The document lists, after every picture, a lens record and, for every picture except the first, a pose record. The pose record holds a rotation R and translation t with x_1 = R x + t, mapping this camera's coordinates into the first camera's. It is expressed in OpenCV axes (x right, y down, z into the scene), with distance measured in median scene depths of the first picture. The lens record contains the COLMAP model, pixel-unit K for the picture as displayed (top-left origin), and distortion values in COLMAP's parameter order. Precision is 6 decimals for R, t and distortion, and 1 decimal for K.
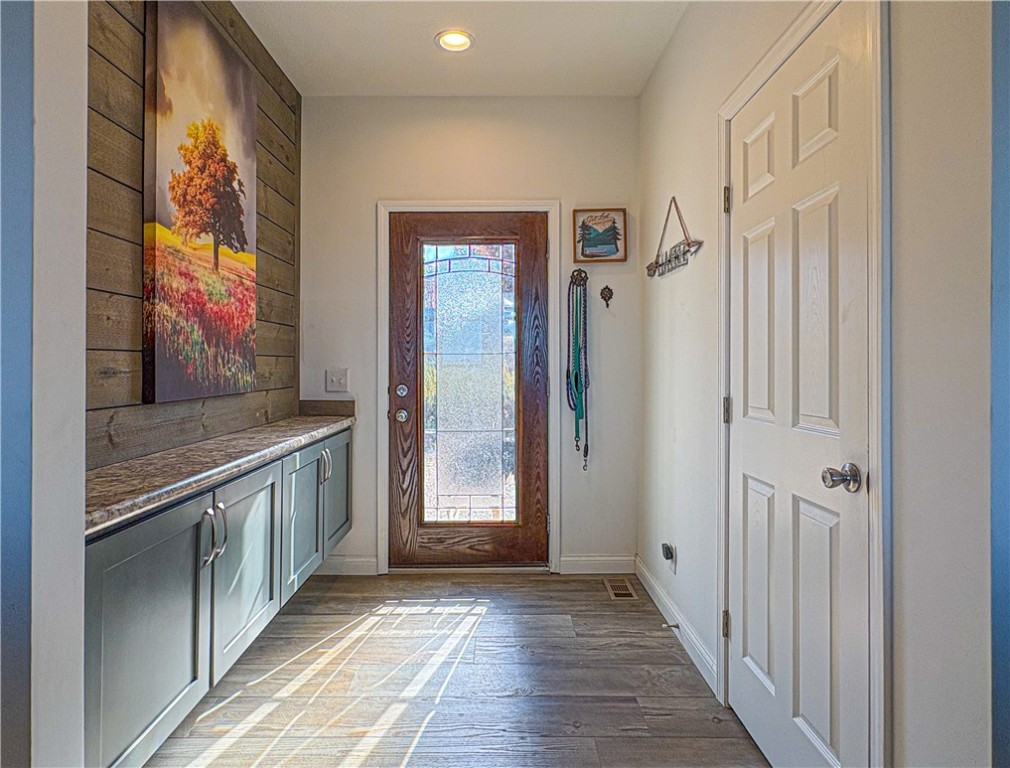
lens RADIAL K [[574.5, 0, 502.1], [0, 574.5, 360.6], [0, 0, 1]] dist [-0.004326, -0.001436]
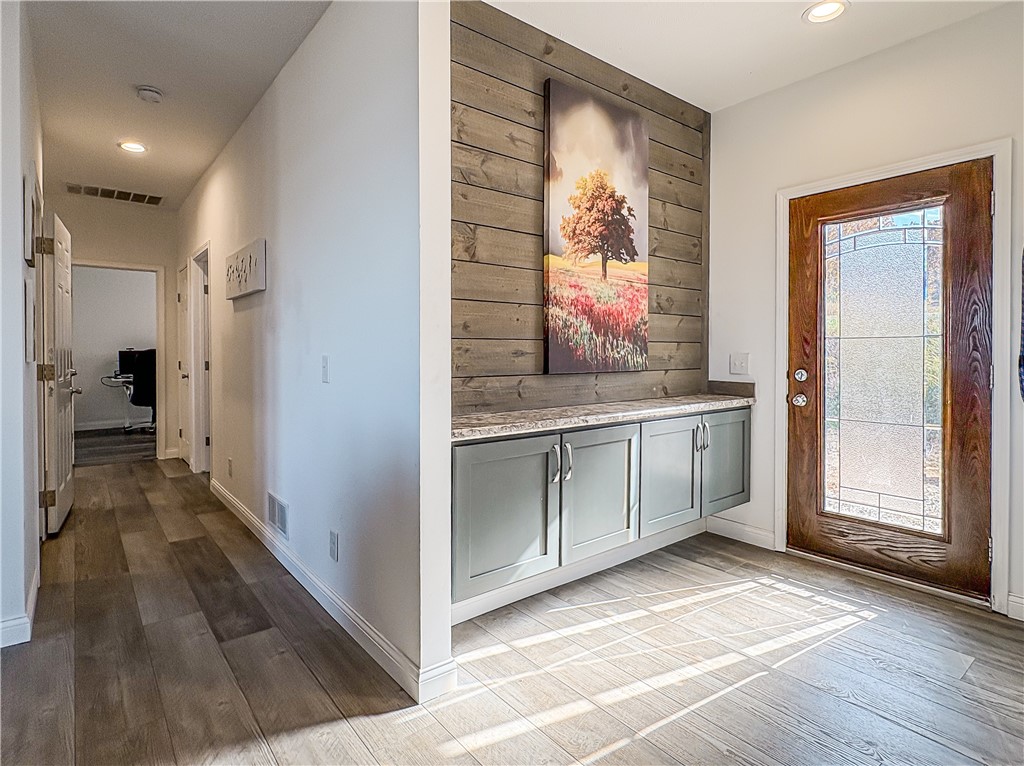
lens RADIAL K [[557.8, 0, 530.3], [0, 557.8, 357.6], [0, 0, 1]] dist [-0.001615, 0.000383]
pose [[0.628111, 0.010156, -0.778057, 0.333244], [0.003618, 0.999866, 0.015972, 0.004720], [0.778115, -0.012847, 0.627990, 0.023259]]
